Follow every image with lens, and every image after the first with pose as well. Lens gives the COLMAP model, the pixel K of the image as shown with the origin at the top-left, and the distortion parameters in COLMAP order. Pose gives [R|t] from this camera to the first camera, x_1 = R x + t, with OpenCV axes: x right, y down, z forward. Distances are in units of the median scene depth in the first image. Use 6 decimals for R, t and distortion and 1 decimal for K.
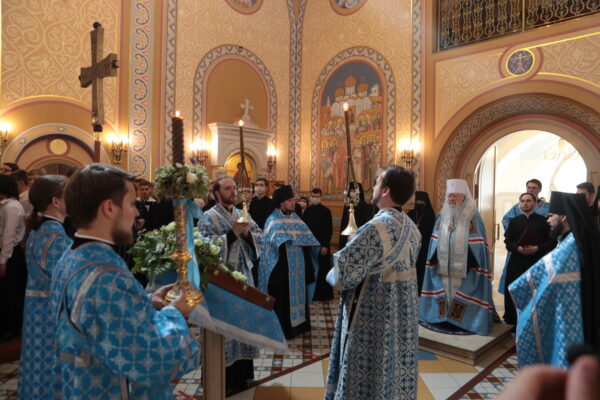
lens RADIAL K [[438.7, 0, 282.3], [0, 438.7, 190.7], [0, 0, 1]] dist [-0.066703, 0.042151]
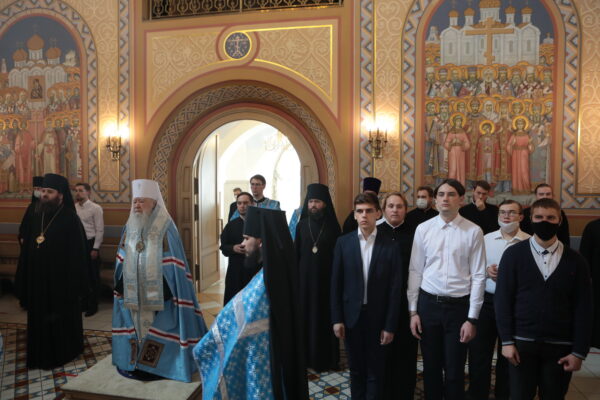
lens RADIAL K [[438.7, 0, 303.0], [0, 438.7, 197.6], [0, 0, 1]] dist [-0.066703, 0.042151]
pose [[0.820656, -0.037519, 0.570190, 0.115589], [0.008946, 0.998563, 0.052831, -0.020321], [-0.571353, -0.038256, 0.819812, 0.135130]]
